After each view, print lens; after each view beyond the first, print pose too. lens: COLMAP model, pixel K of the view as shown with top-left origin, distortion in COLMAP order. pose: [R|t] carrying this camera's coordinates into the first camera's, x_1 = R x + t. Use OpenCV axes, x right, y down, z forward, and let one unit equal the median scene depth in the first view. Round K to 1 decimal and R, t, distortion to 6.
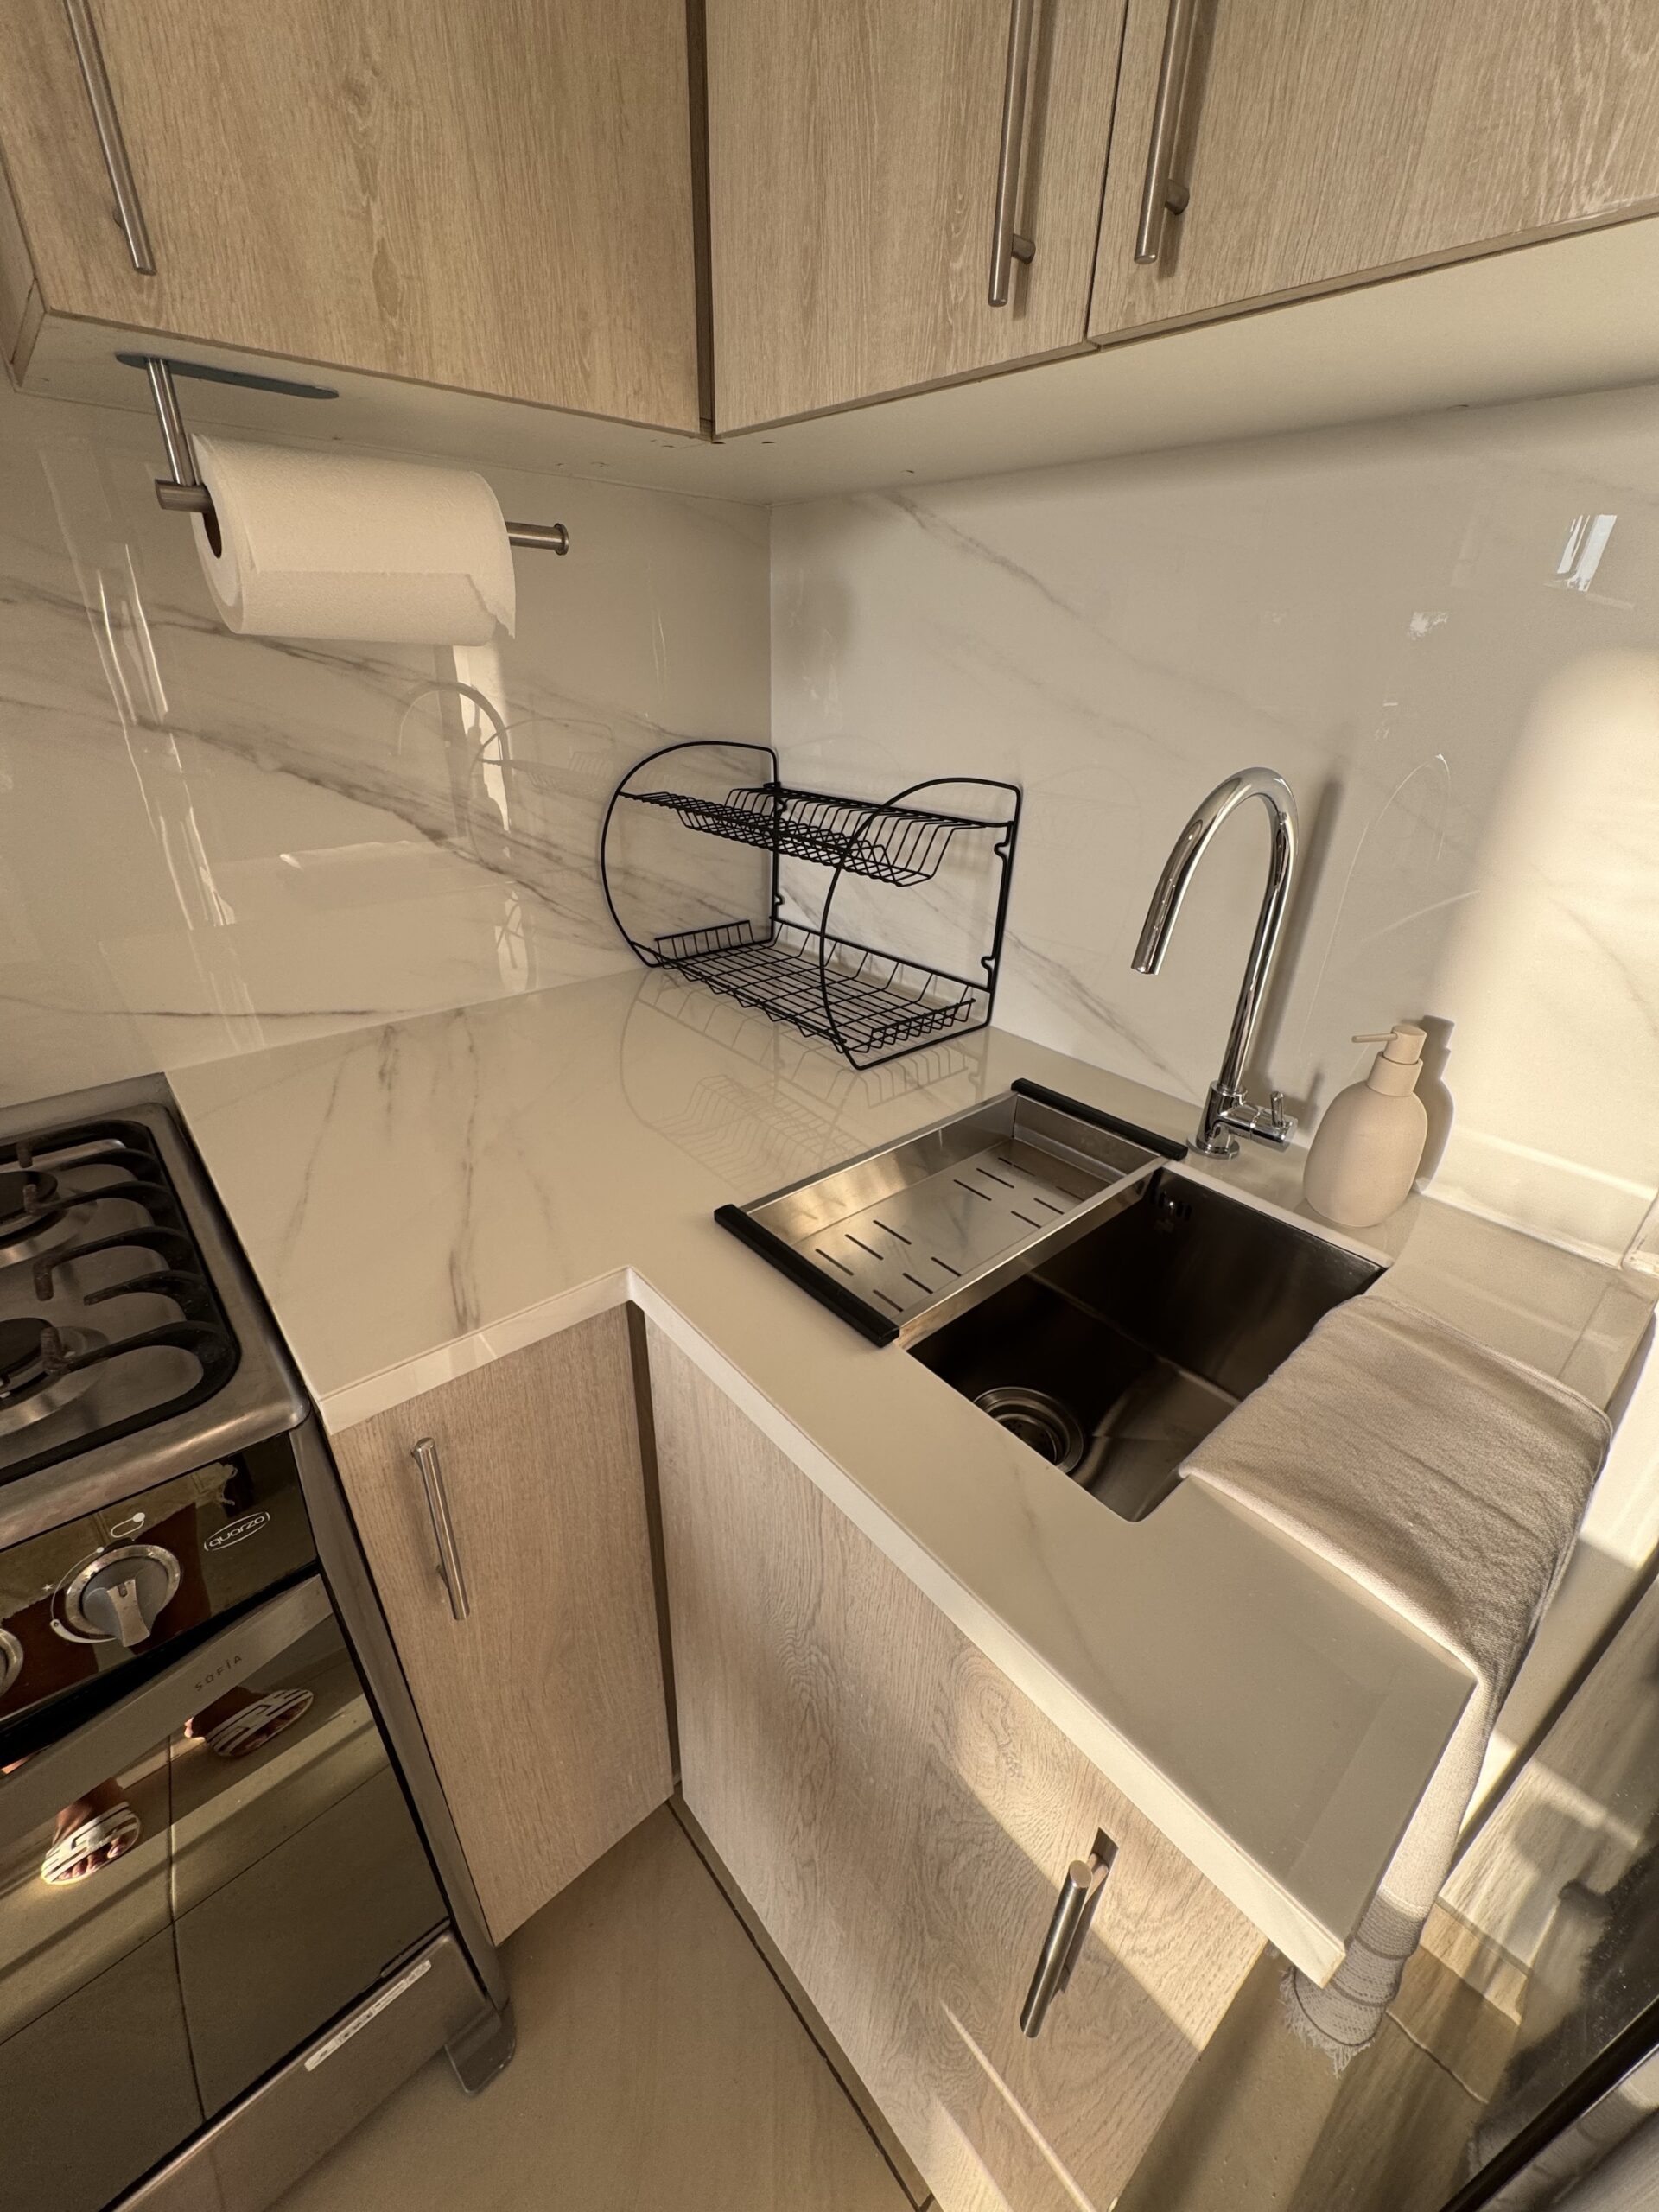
lens RADIAL K [[884.5, 0, 833.2], [0, 884.5, 1102.5], [0, 0, 1]] dist [-0.003923, 0.000808]
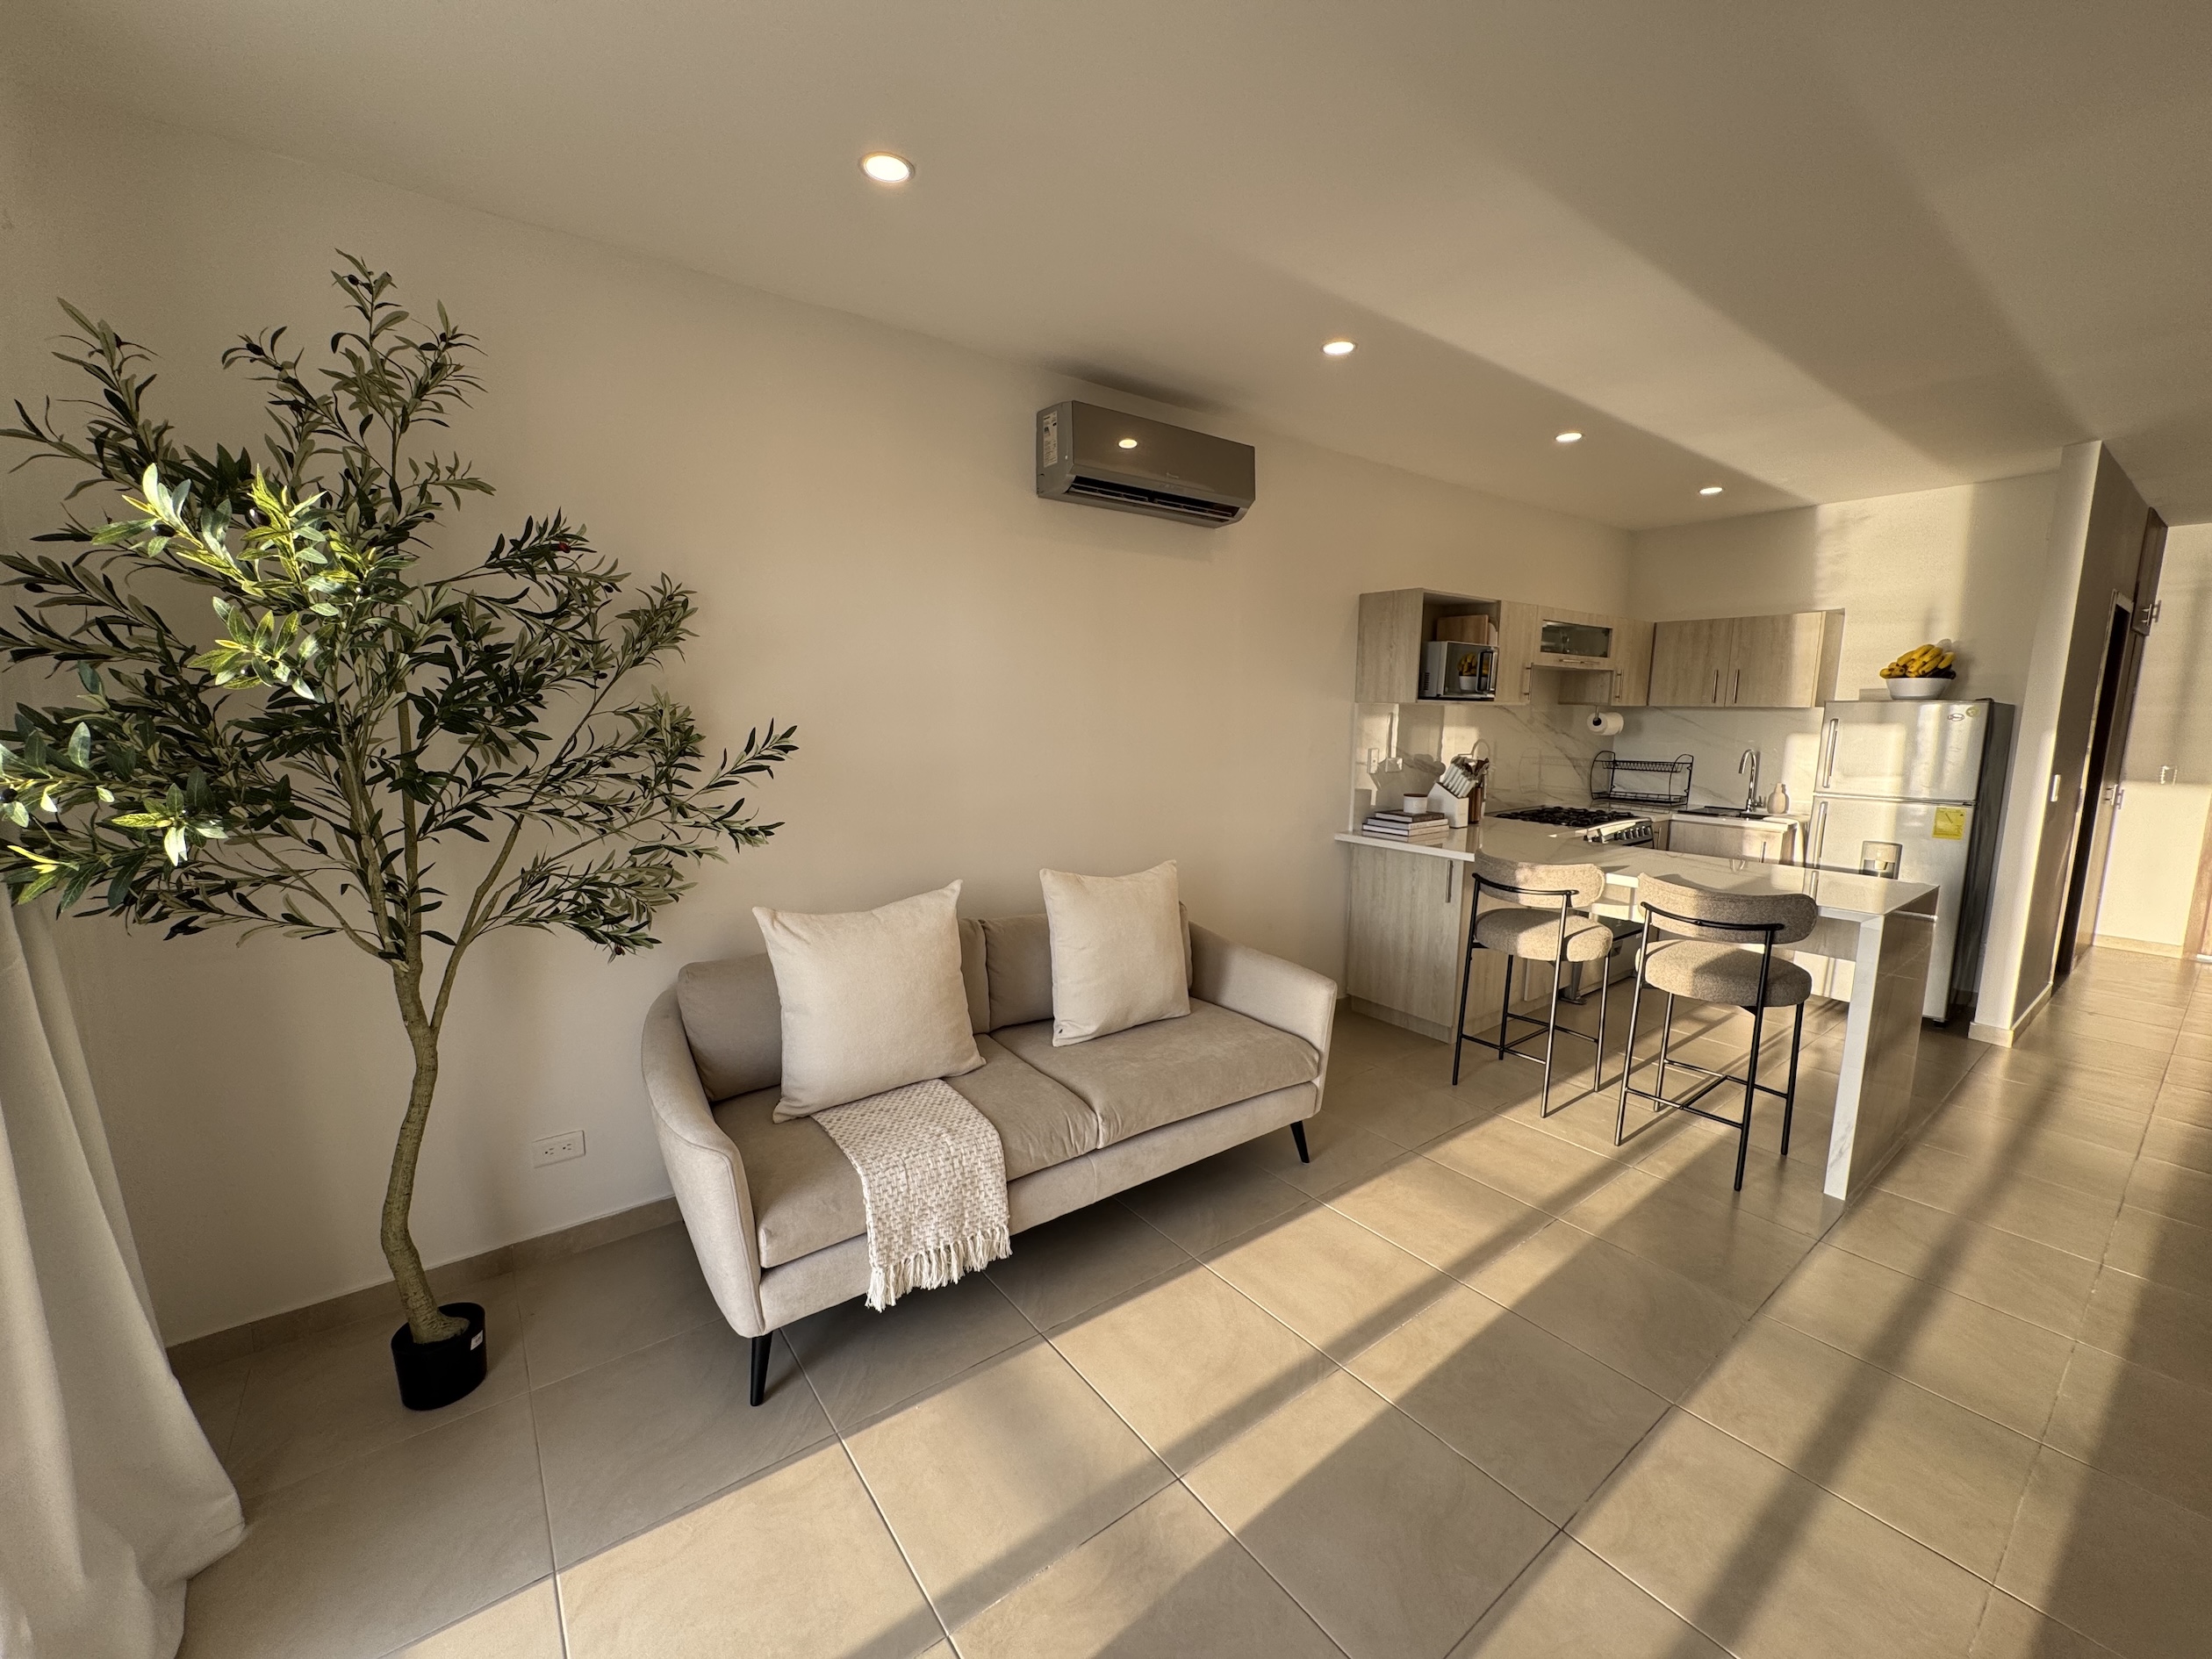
lens RADIAL K [[884.5, 0, 1103.1], [0, 884.5, 825.5], [0, 0, 1]] dist [-0.003923, 0.000808]
pose [[0.996800, -0.007164, -0.079618, -2.844229], [-0.019383, 0.944596, -0.327663, 1.806333], [0.077554, 0.328158, 0.941434, -4.059720]]
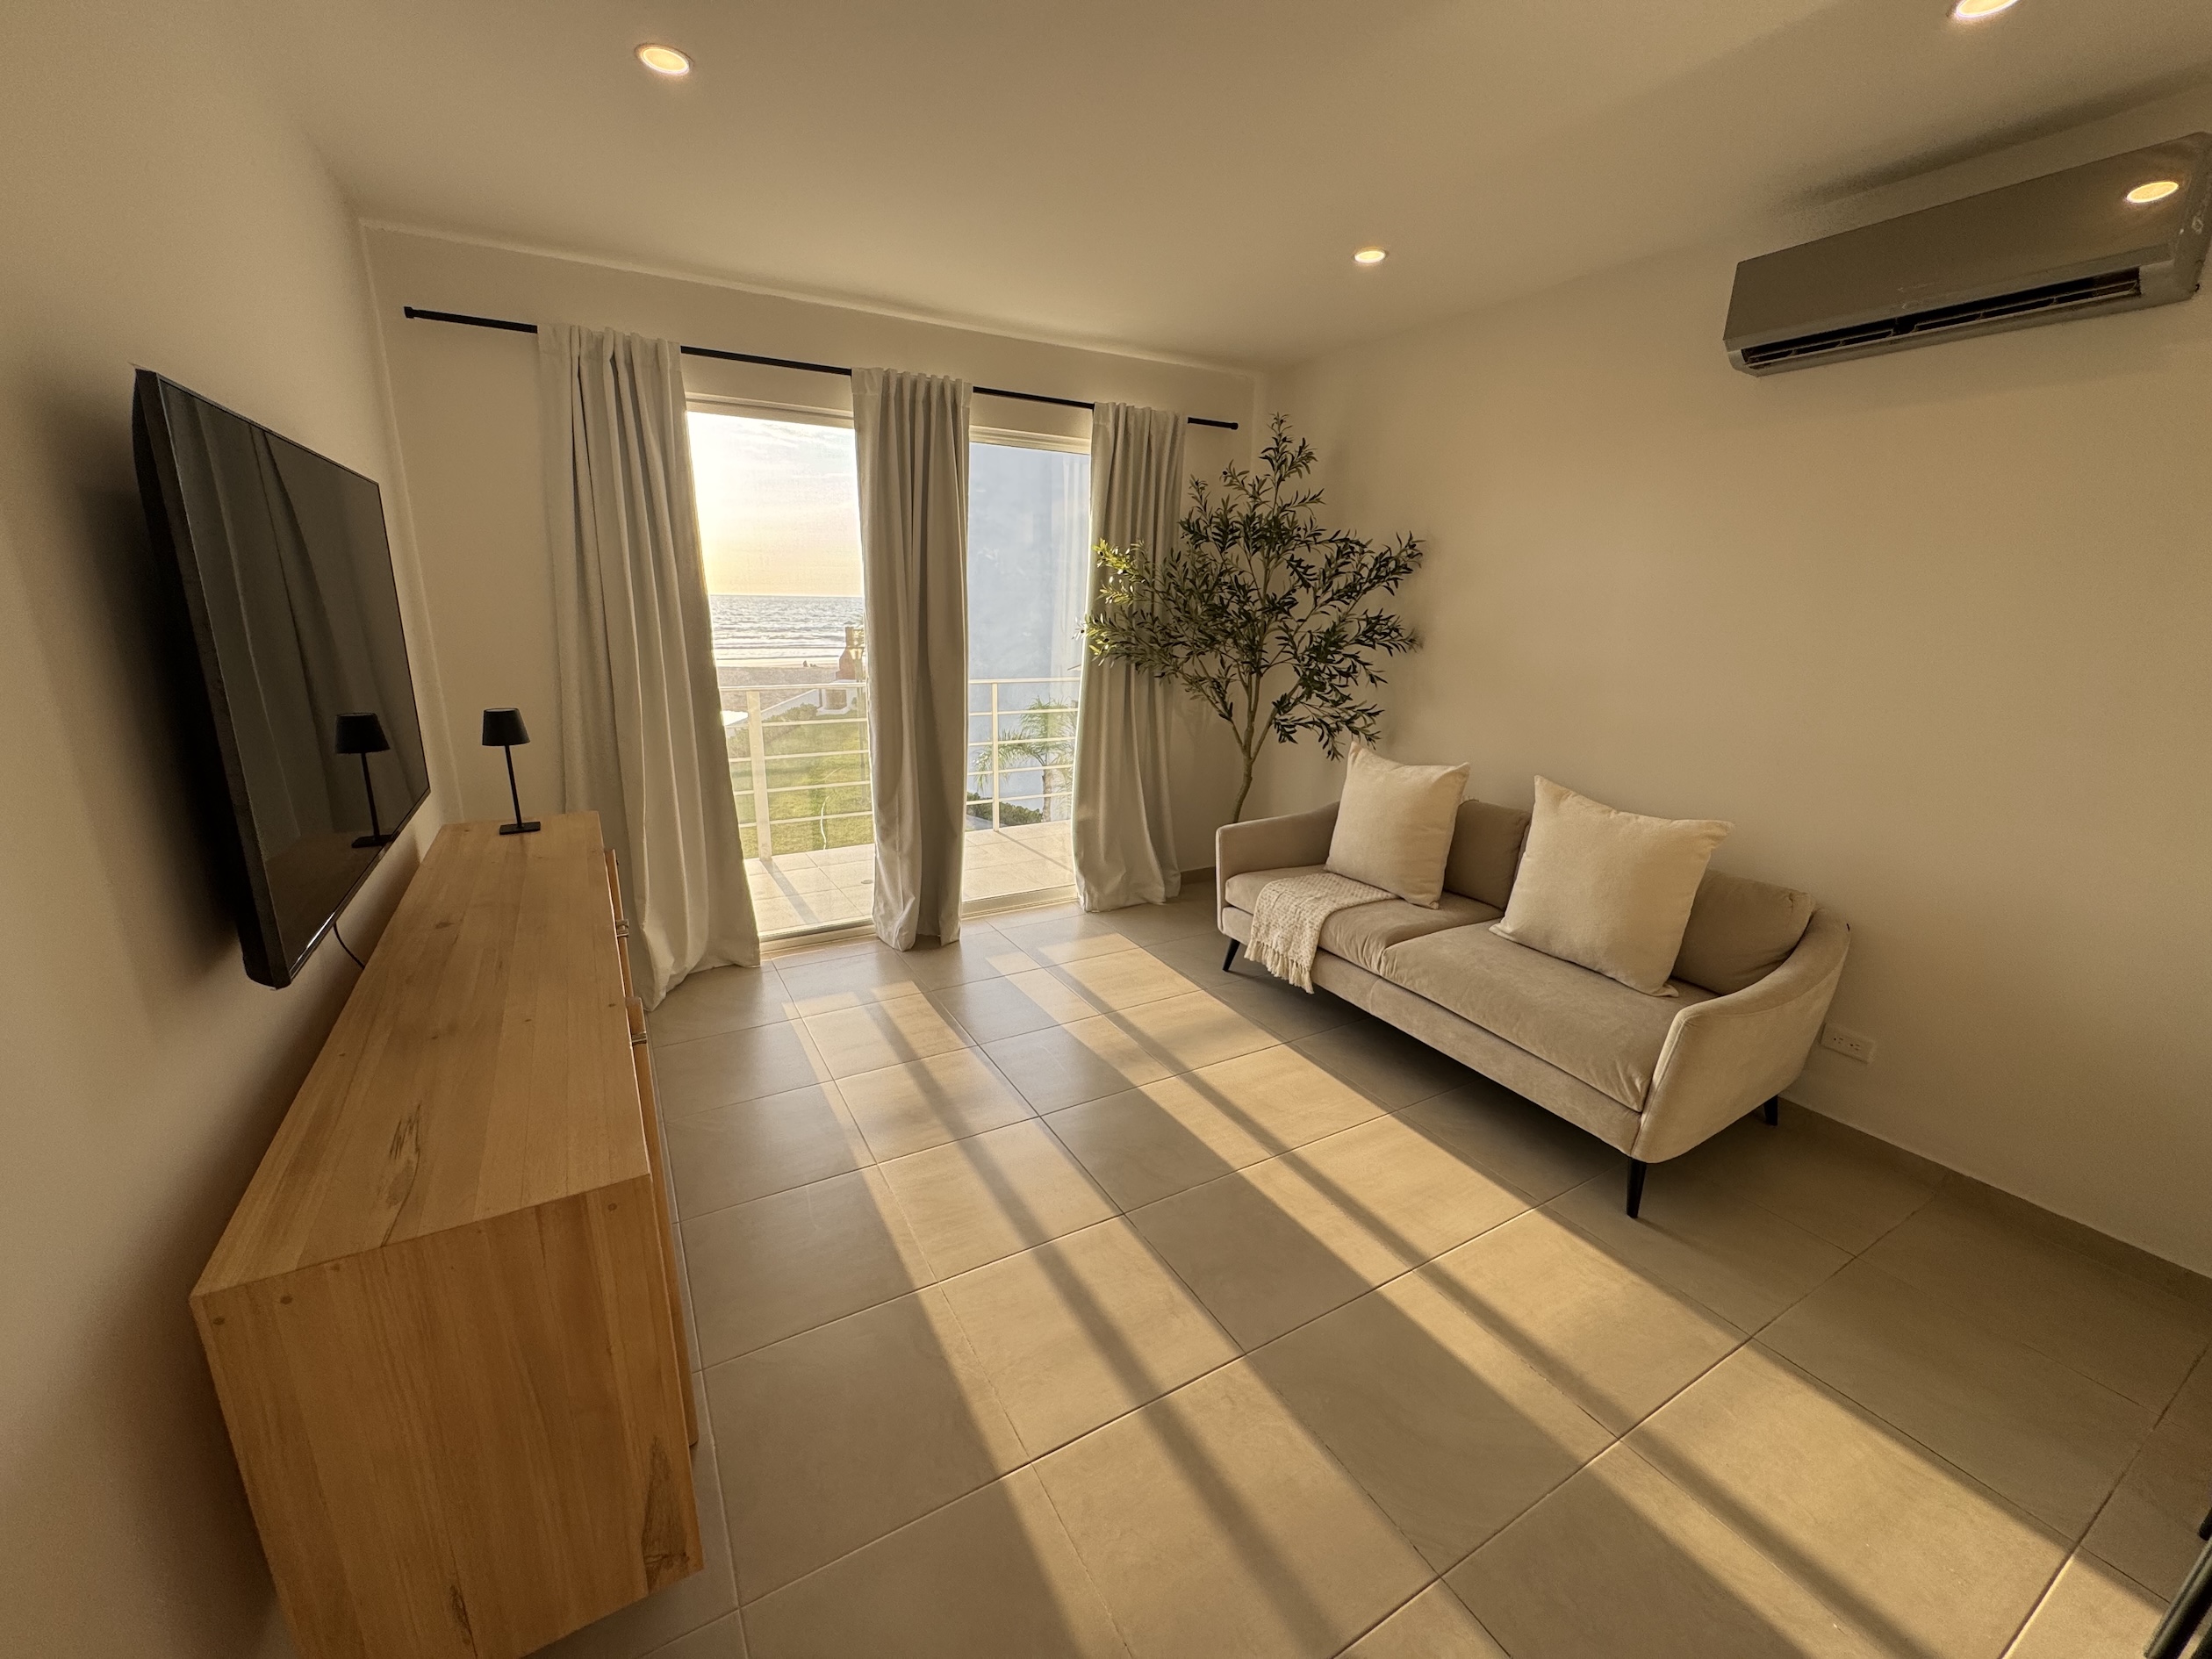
lens RADIAL K [[884.5, 0, 1105.2], [0, 884.5, 827.7], [0, 0, 1]] dist [-0.003923, 0.000808]
pose [[-0.196741, 0.215329, -0.956518, -0.271769], [-0.466692, 0.837409, 0.284507, 1.058482], [0.862259, 0.502374, -0.064261, -2.490346]]
